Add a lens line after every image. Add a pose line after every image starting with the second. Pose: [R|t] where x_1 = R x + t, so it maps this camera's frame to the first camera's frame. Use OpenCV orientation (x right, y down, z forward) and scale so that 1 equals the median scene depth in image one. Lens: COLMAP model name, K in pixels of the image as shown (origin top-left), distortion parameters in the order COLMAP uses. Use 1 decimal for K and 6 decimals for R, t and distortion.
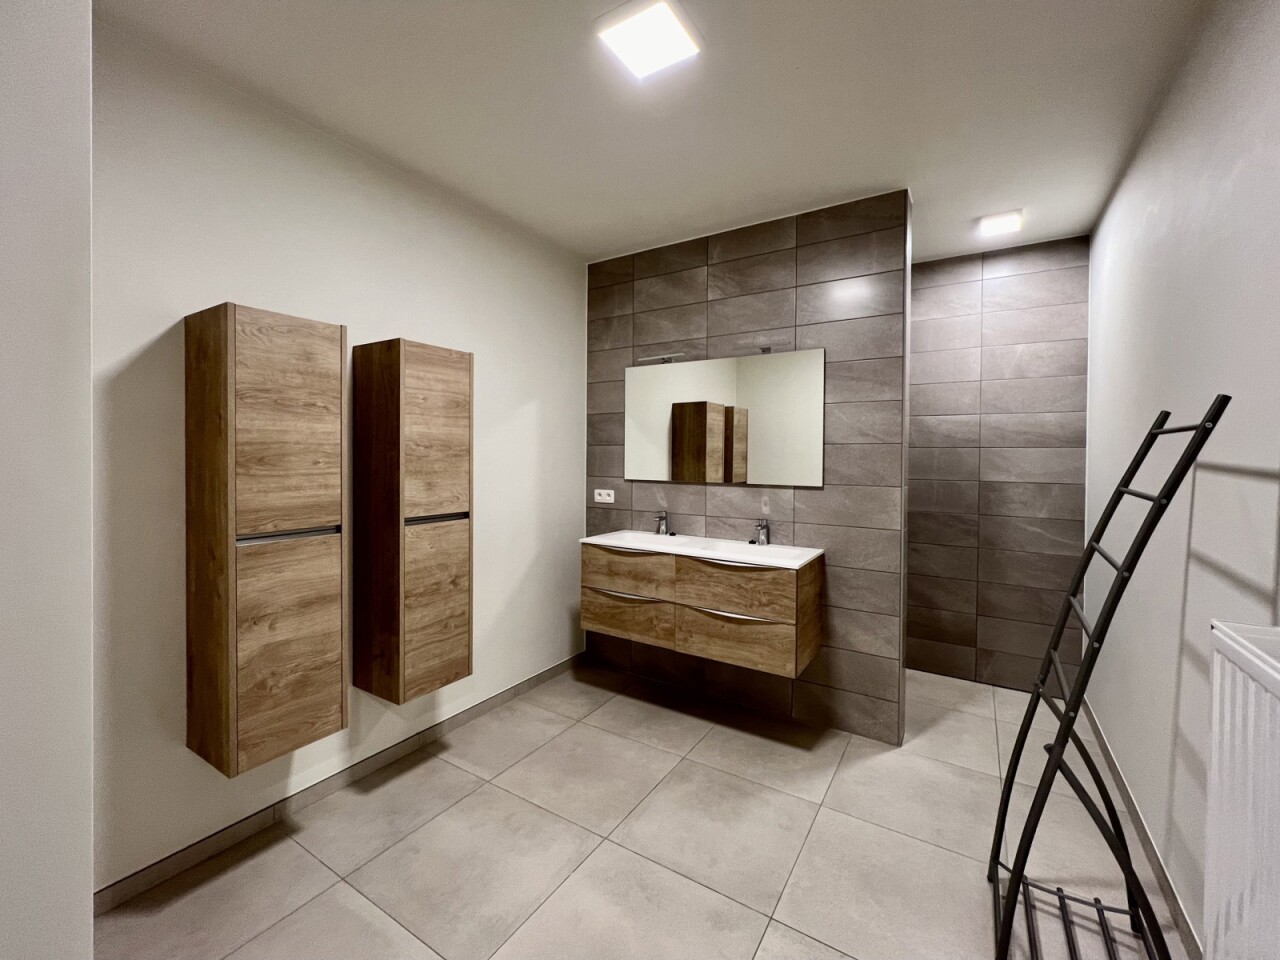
lens RADIAL K [[526.6, 0, 641.0], [0, 526.6, 465.3], [0, 0, 1]] dist [-0.000359, -0.000008]
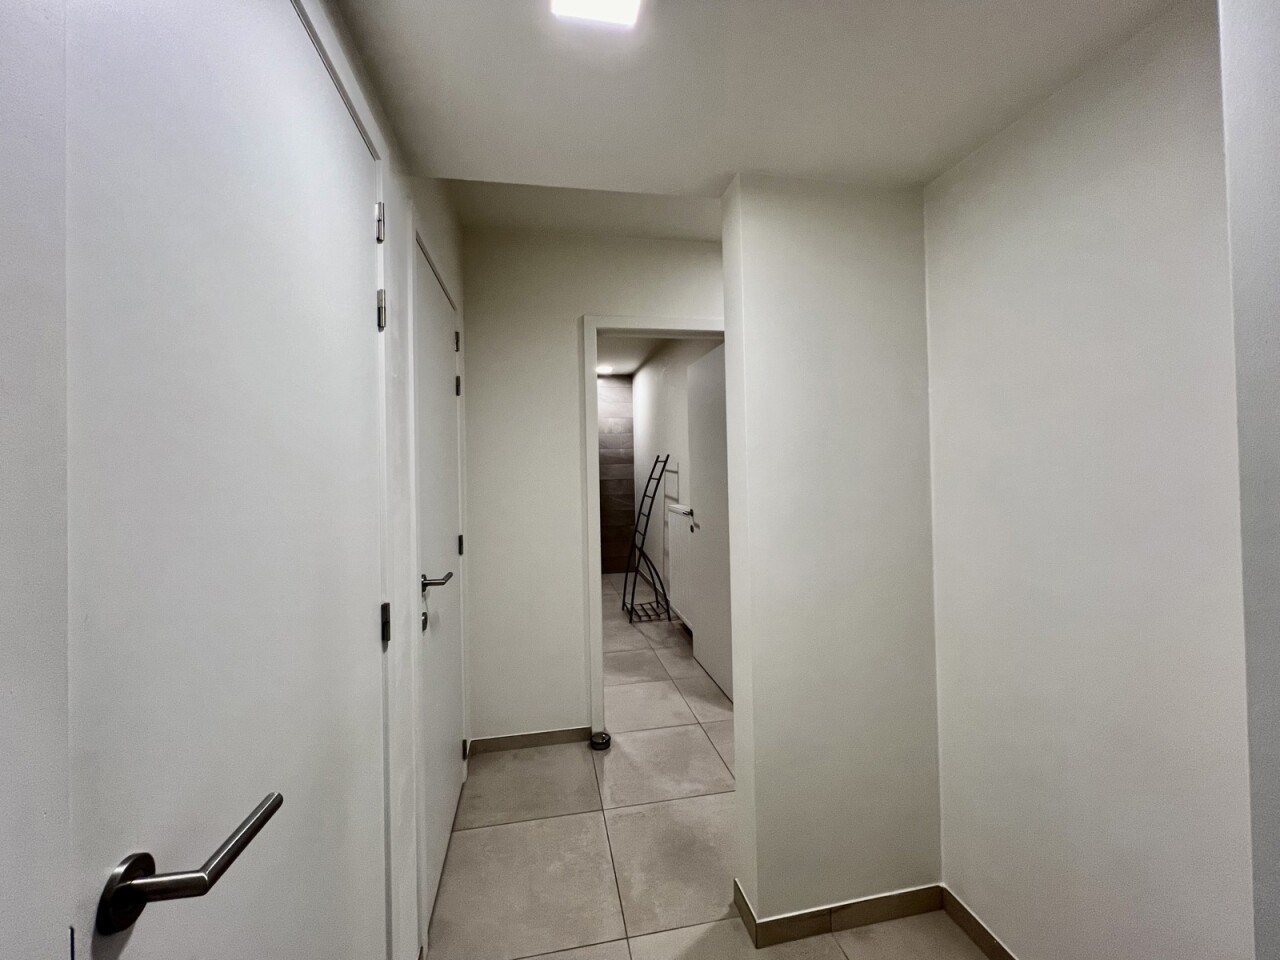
lens RADIAL K [[526.6, 0, 641.0], [0, 526.6, 465.3], [0, 0, 1]] dist [-0.000359, -0.000008]
pose [[0.727264, -0.020495, 0.686052, -1.002457], [0.037032, 0.999270, -0.009404, -0.003635], [-0.685358, 0.032245, 0.727492, -0.985176]]
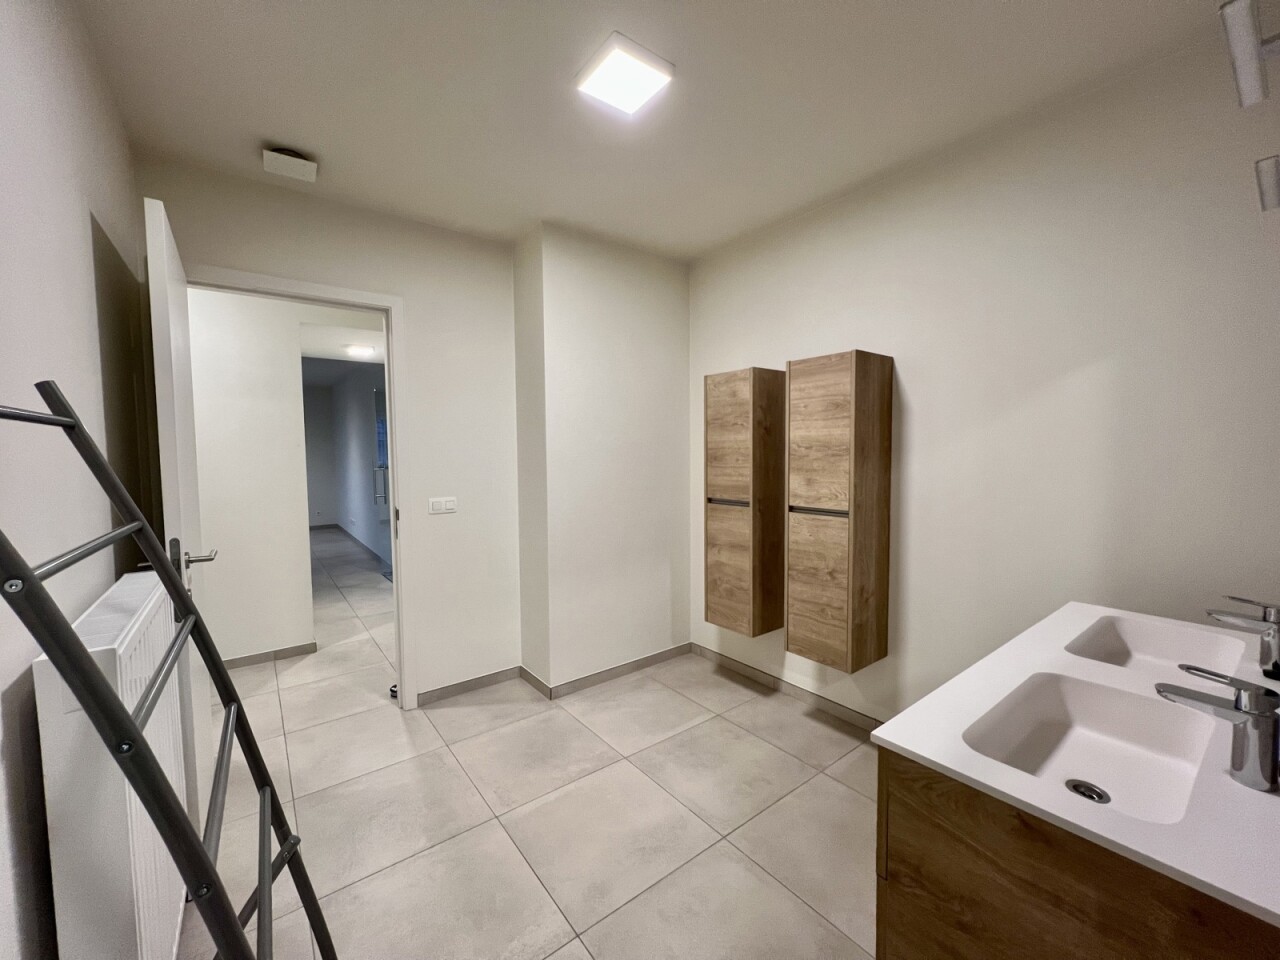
lens RADIAL K [[514.8, 0, 639.8], [0, 514.8, 478.1], [0, 0, 1]] dist [0.000591, 0.000086]
pose [[-0.350670, 0.051709, -0.935070, 0.799665], [-0.004858, 0.998361, 0.057030, -0.031769], [0.936486, 0.024541, -0.349844, 1.075008]]
